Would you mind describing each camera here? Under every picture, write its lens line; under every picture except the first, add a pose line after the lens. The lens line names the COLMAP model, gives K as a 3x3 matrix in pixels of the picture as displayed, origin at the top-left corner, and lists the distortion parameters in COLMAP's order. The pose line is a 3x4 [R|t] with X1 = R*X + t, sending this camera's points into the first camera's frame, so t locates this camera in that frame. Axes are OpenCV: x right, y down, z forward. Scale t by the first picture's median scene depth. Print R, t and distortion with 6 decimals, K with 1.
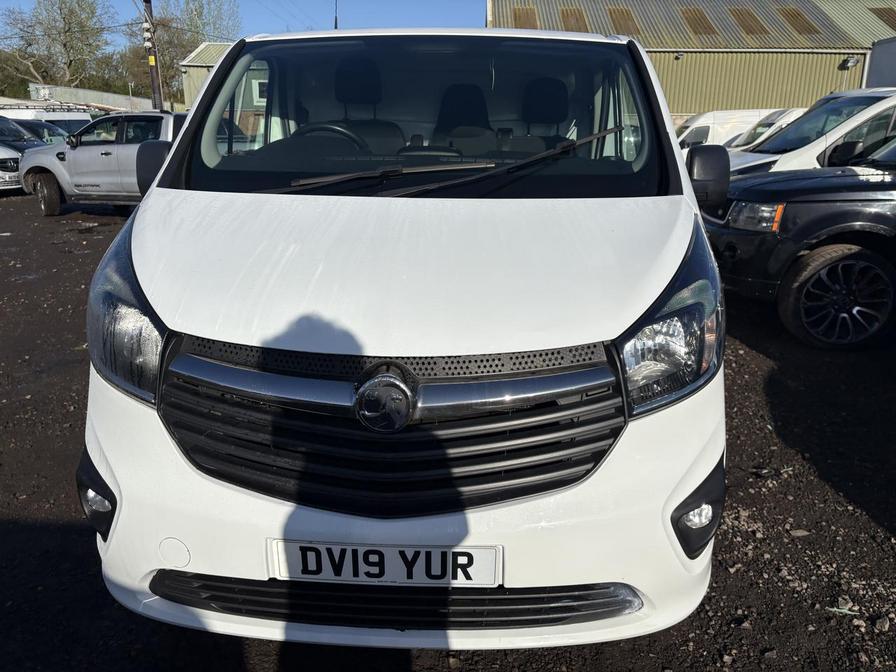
lens RADIAL K [[681.0, 0, 448.0], [0, 681.0, 336.0], [0, 0, 1]] dist [-0.001863, -0.000567]
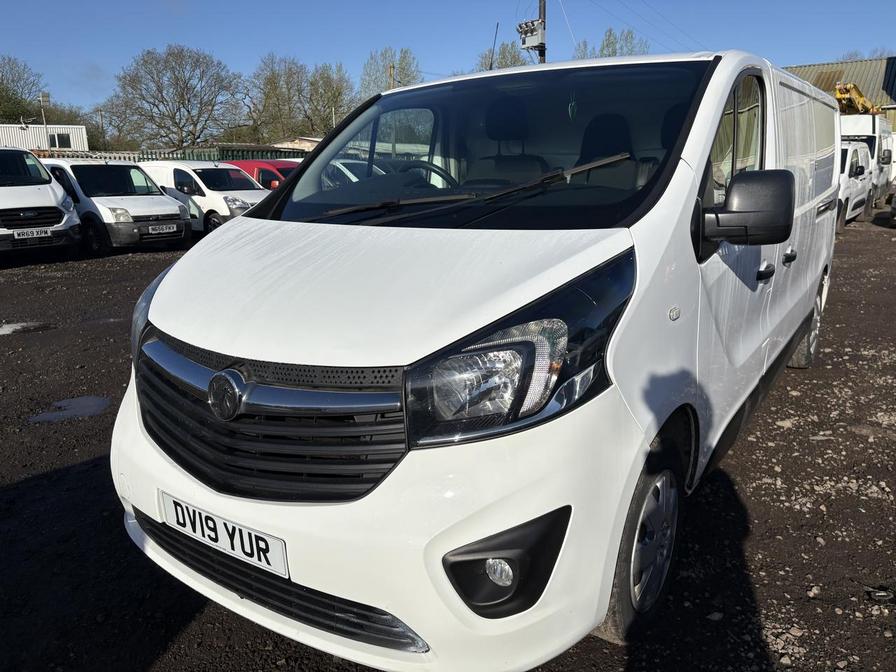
lens RADIAL K [[676.2, 0, 448.1], [0, 676.2, 320.1], [0, 0, 1]] dist [-0.001333, -0.001623]
pose [[0.847494, 0.083815, -0.524147, 0.819891], [-0.119064, 0.992310, -0.033836, -0.035827], [0.517280, 0.091082, 0.850956, 0.175358]]
